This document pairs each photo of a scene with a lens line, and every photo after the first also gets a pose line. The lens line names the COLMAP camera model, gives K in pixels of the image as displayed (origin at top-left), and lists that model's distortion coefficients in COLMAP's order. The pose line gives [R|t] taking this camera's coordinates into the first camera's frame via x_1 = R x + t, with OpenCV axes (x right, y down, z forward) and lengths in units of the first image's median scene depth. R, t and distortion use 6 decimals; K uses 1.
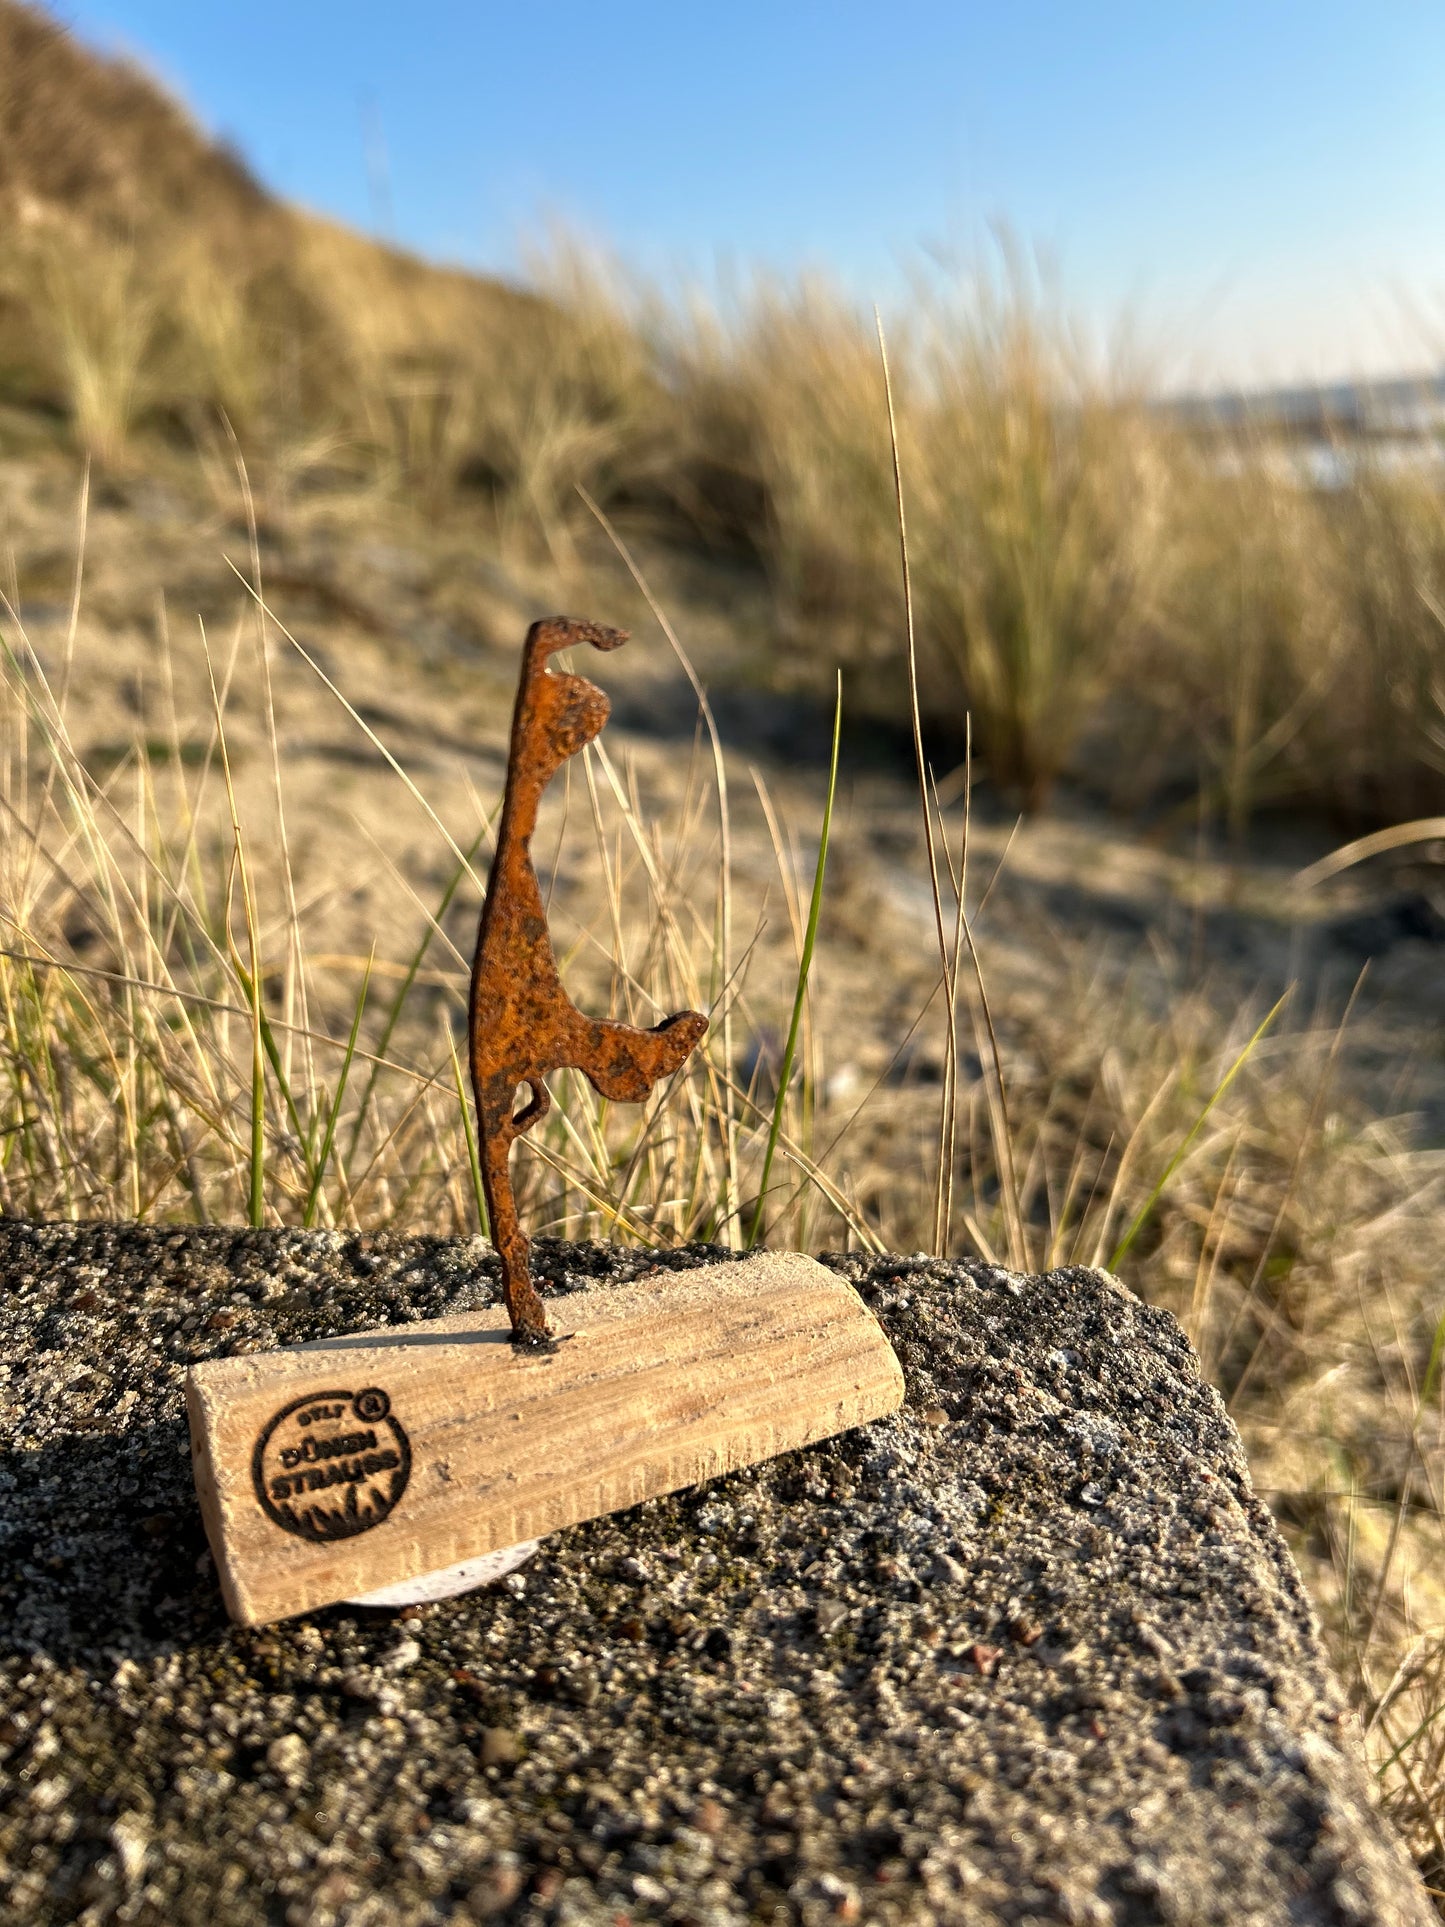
lens RADIAL K [[1494.4, 0, 715.0], [0, 1494.4, 970.2], [0, 0, 1]] dist [-0.018970, 0.005264]
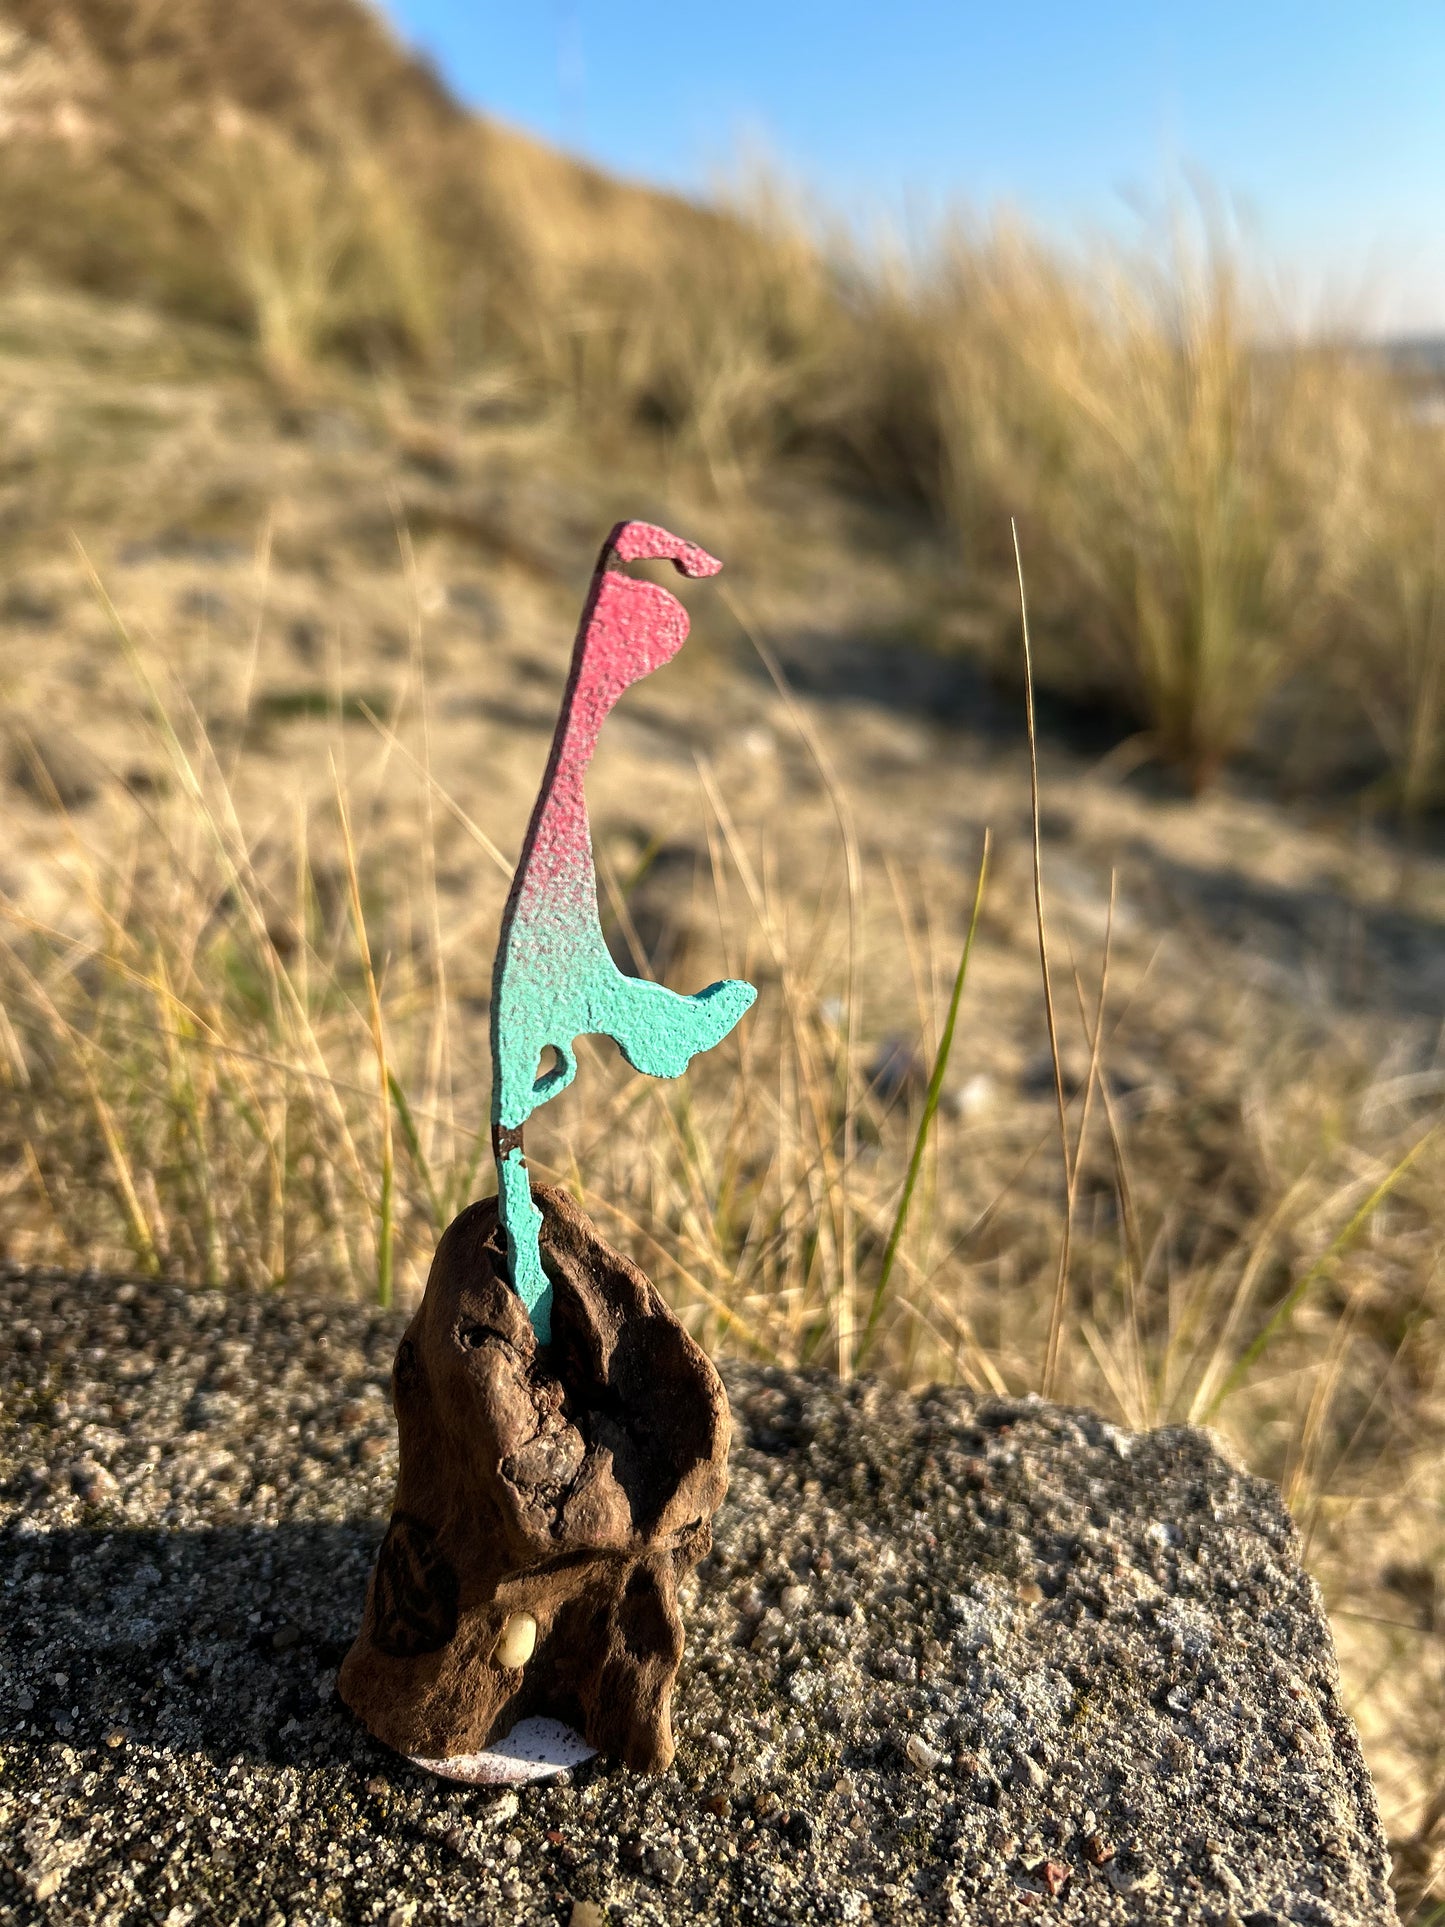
lens RADIAL K [[1494.4, 0, 721.8], [0, 1494.4, 974.0], [0, 0, 1]] dist [-0.018970, 0.005264]
pose [[0.993827, 0.067954, -0.087699, -0.001255], [-0.063314, 0.996496, 0.054648, -0.189091], [0.091105, -0.048758, 0.994647, -0.014152]]
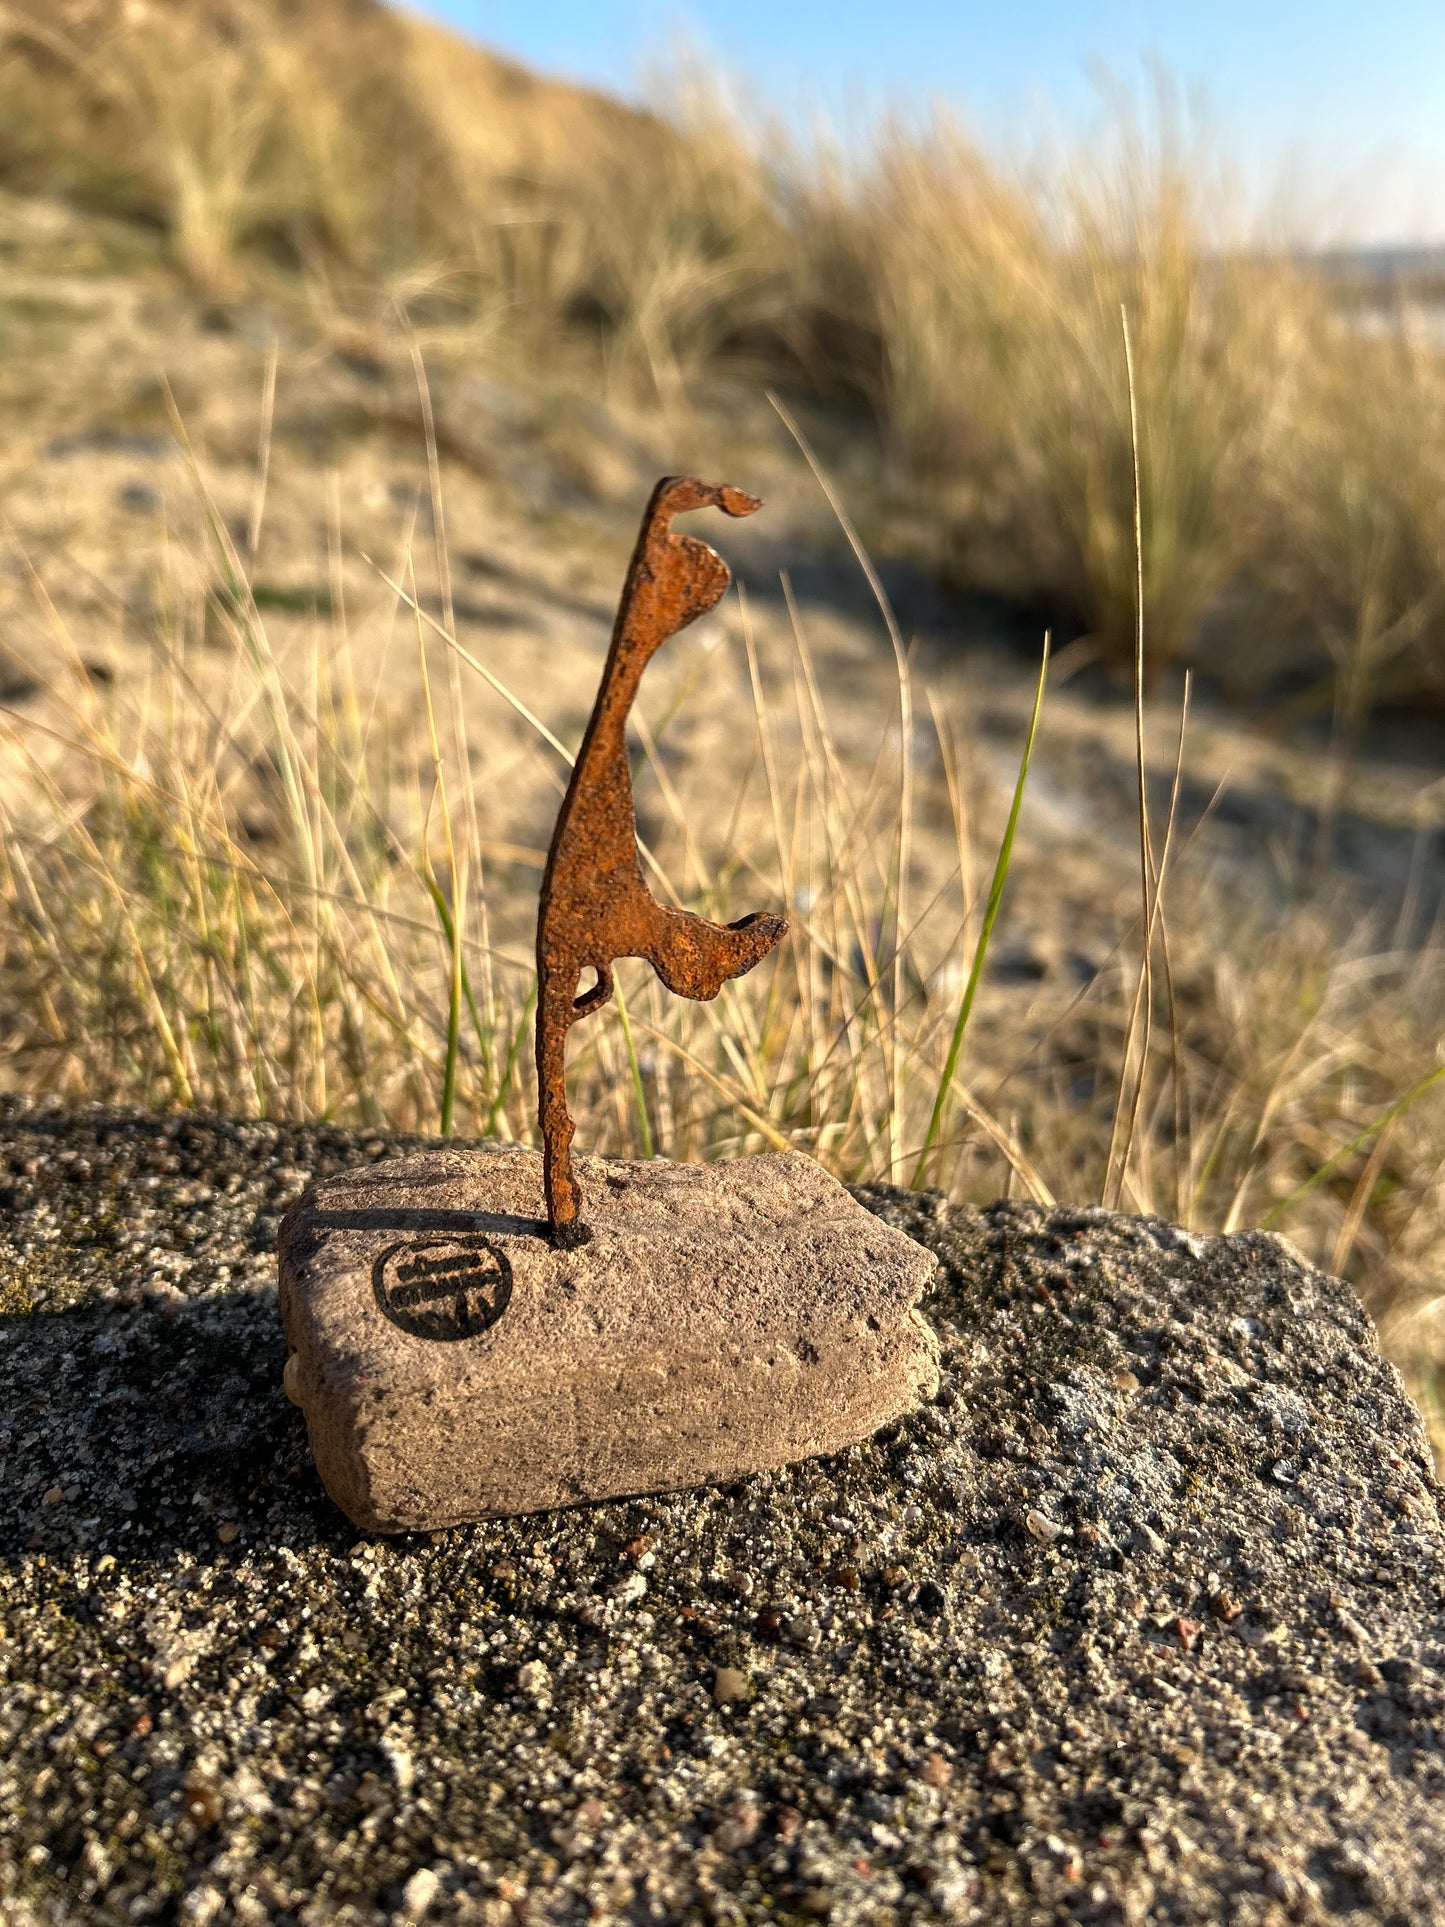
lens RADIAL K [[1494.4, 0, 712.7], [0, 1494.4, 964.7], [0, 0, 1]] dist [-0.018970, 0.005264]
pose [[0.997337, 0.059480, -0.042210, -0.124898], [-0.055215, 0.993861, 0.095871, -0.077353], [0.047653, -0.093285, 0.994498, -0.006583]]
